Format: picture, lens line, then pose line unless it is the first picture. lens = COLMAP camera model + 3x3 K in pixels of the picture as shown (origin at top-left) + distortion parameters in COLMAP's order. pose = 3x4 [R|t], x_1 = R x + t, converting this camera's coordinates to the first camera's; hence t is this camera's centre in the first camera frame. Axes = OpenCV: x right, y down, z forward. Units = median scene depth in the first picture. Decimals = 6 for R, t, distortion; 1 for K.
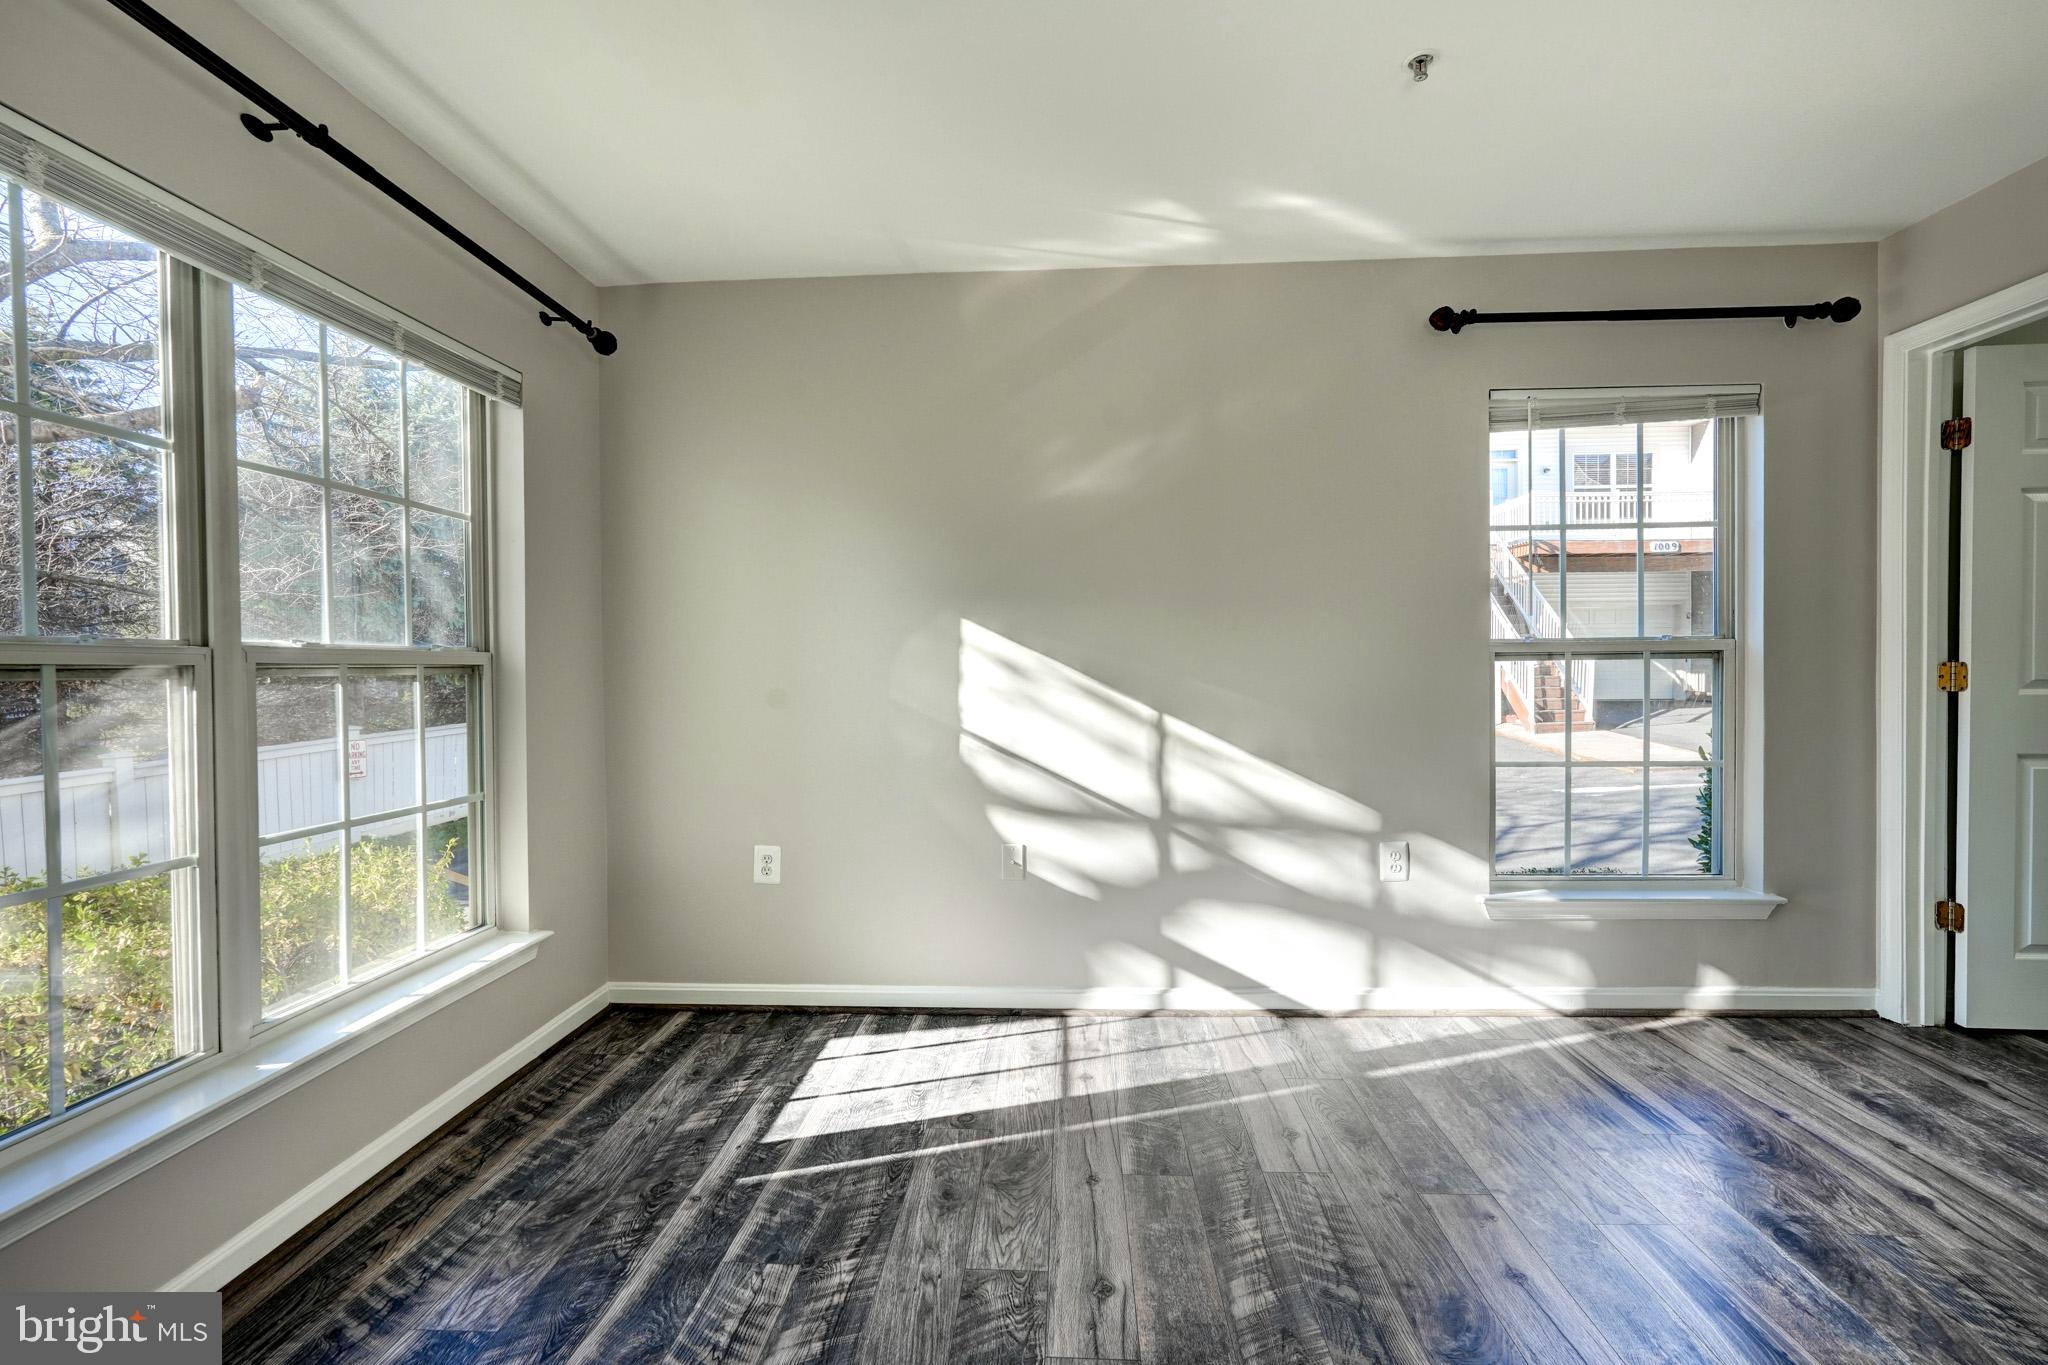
lens RADIAL K [[932.1, 0, 1020.6], [0, 932.1, 672.3], [0, 0, 1]] dist [-0.010672, 0.004723]
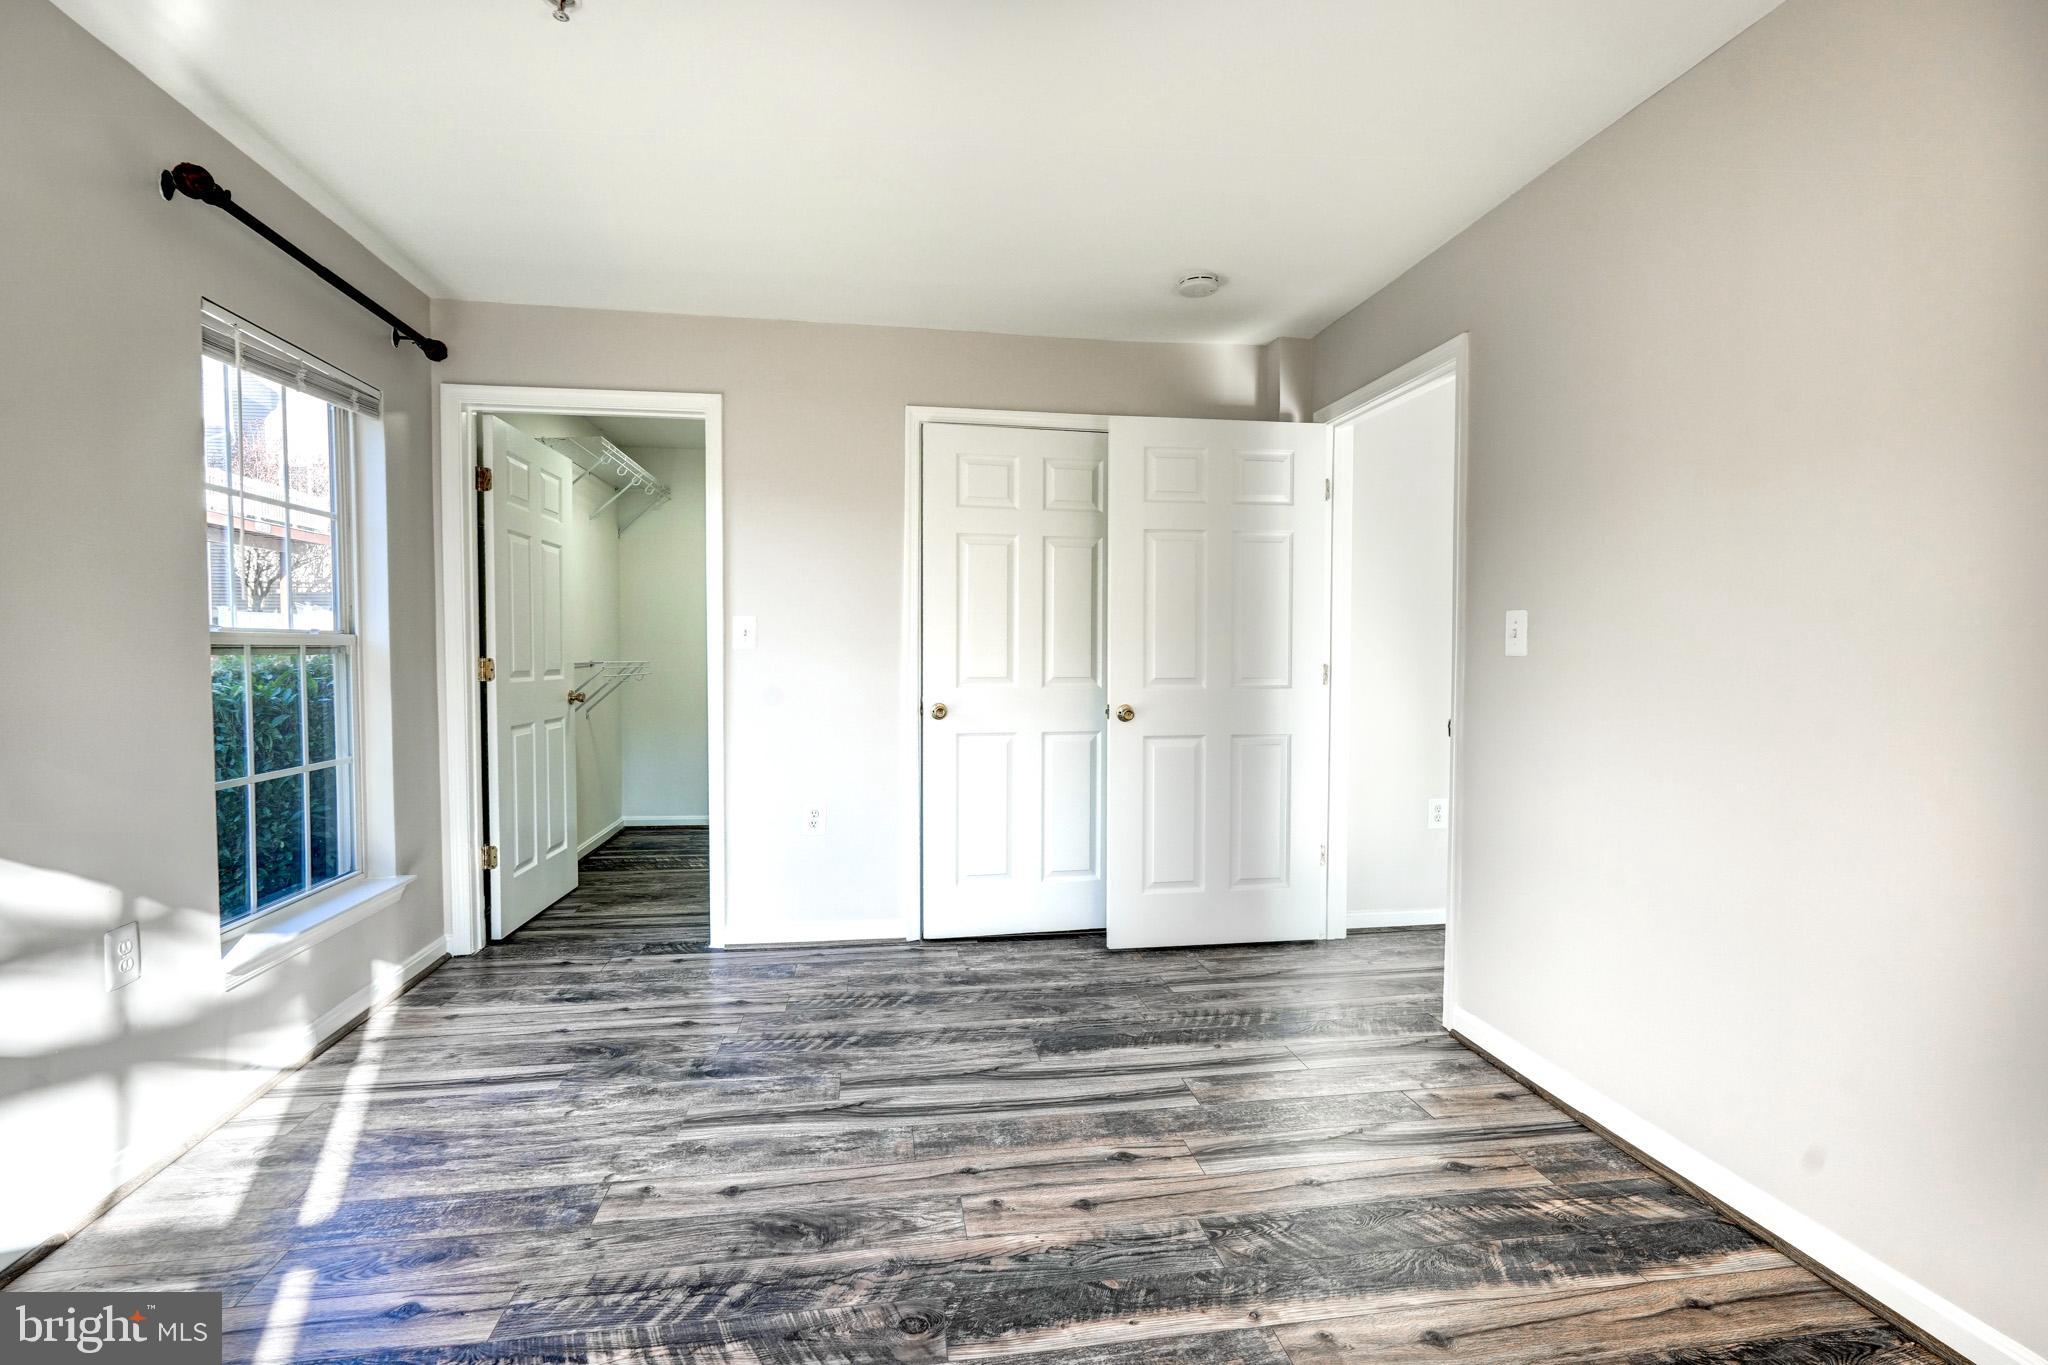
lens RADIAL K [[932.1, 0, 1030.5], [0, 932.1, 690.6], [0, 0, 1]] dist [-0.010672, 0.004723]
pose [[-0.208625, -0.031235, 0.977497, -0.412409], [0.005867, 0.999432, 0.033188, -0.005887], [-0.977978, 0.012659, -0.208323, 0.548341]]
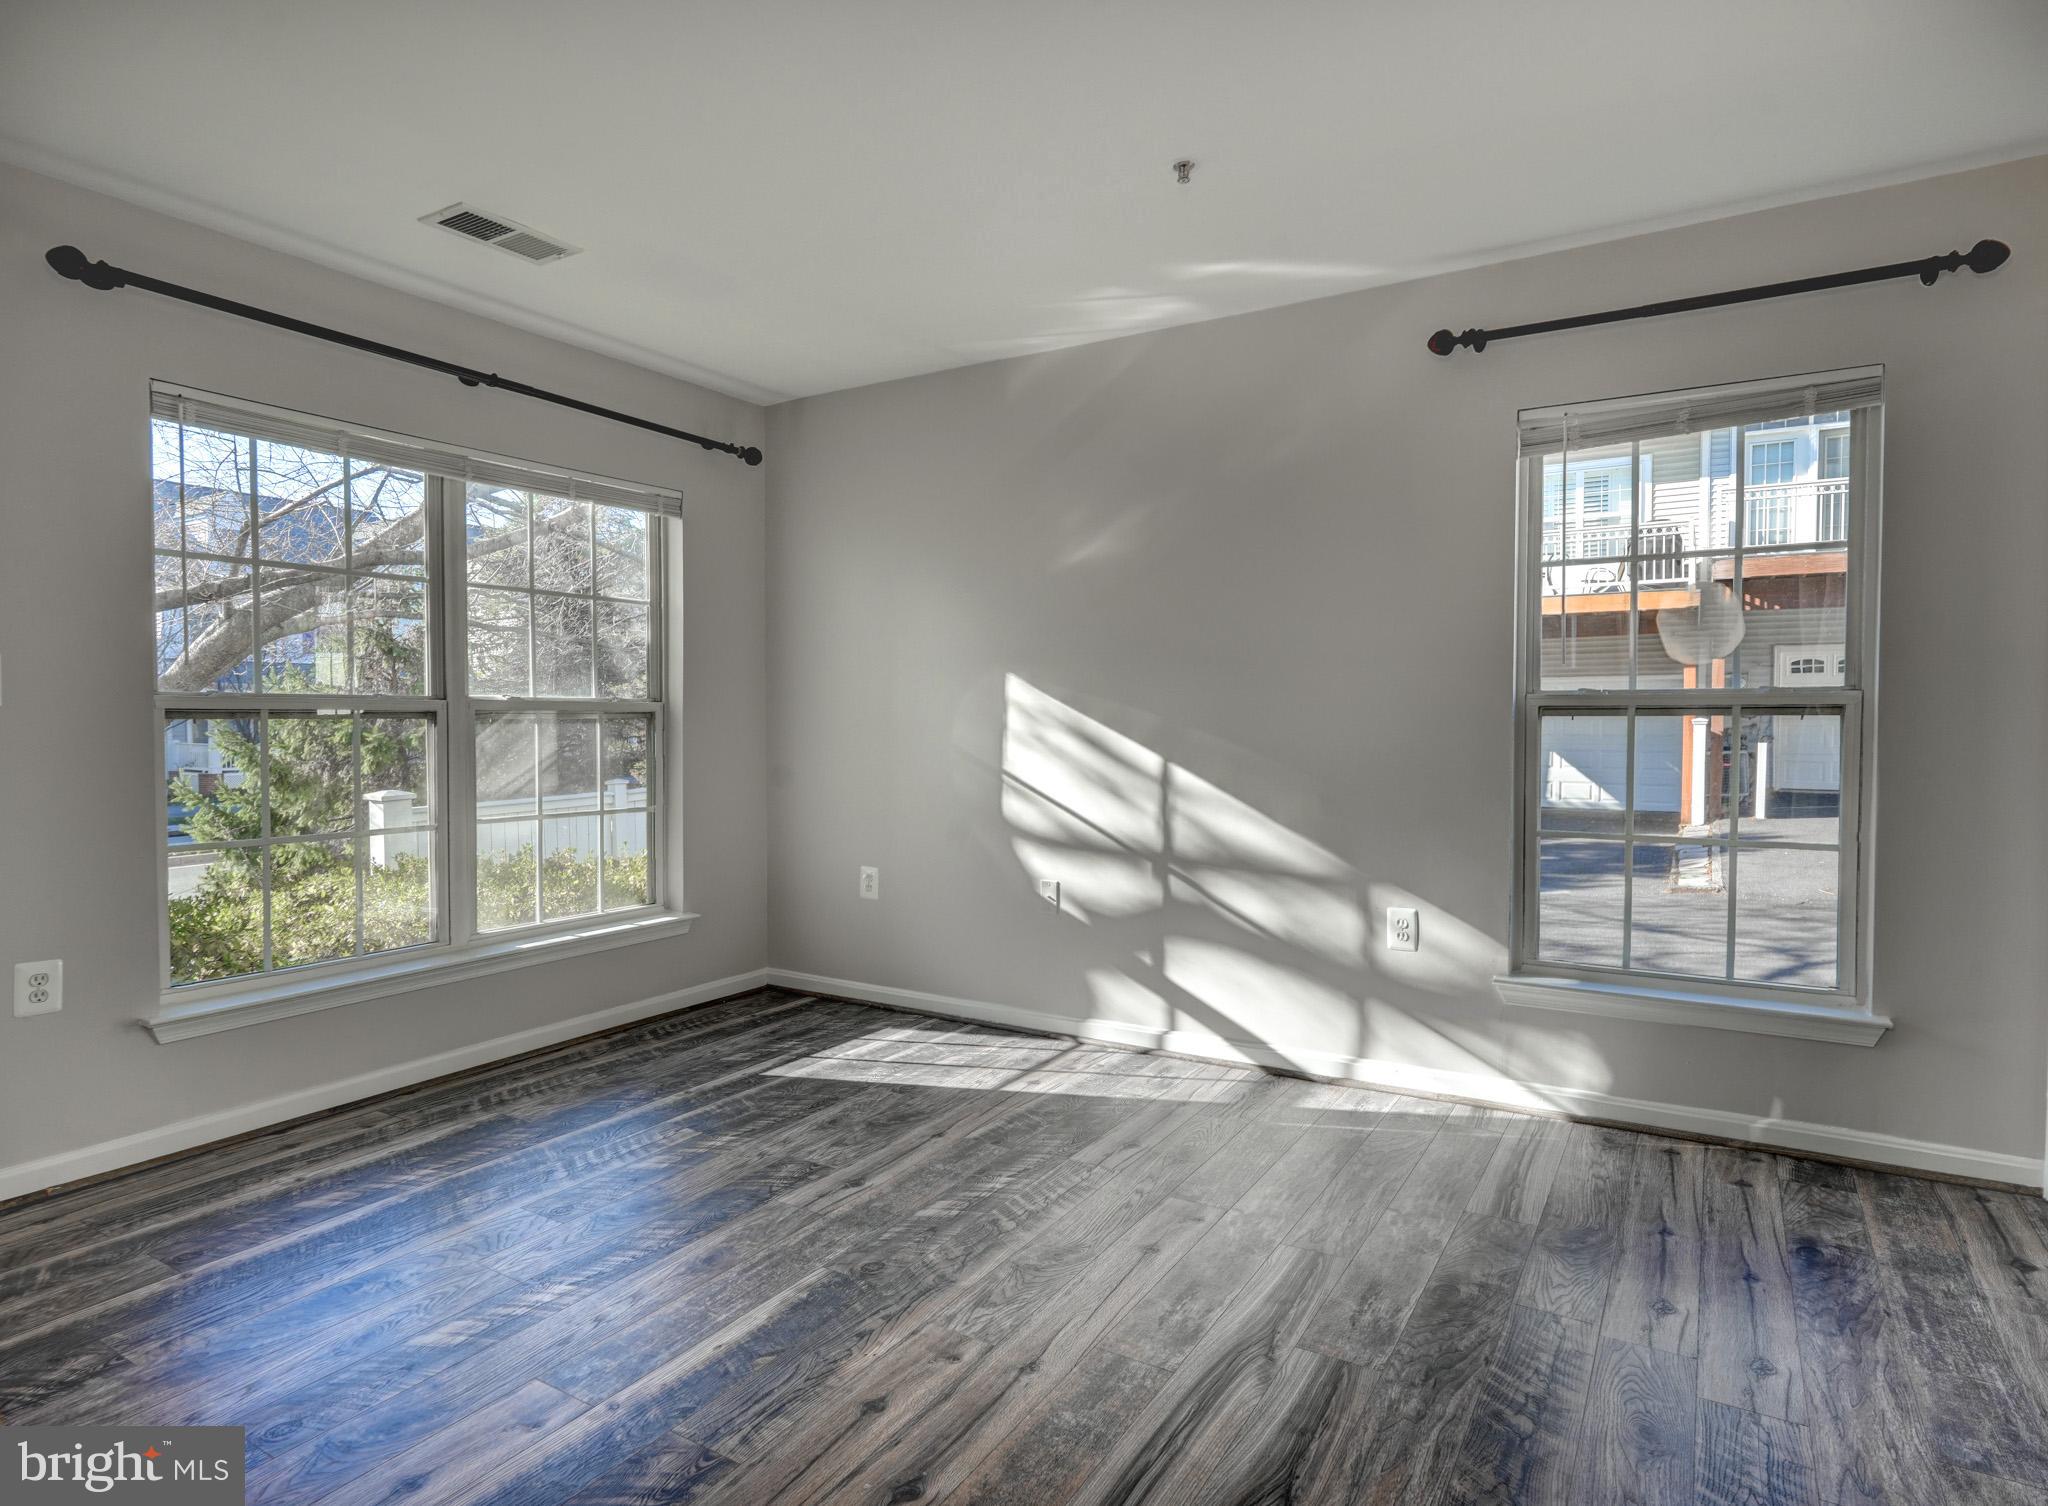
lens RADIAL K [[1144.1, 0, 1041.0], [0, 1144.1, 738.5], [0, 0, 1]] dist [-0.005287, -0.003713]
pose [[0.881505, 0.018580, -0.471809, 0.678702], [-0.012198, 0.999788, 0.016583, -0.003458], [0.472017, -0.008863, 0.881545, -0.197880]]
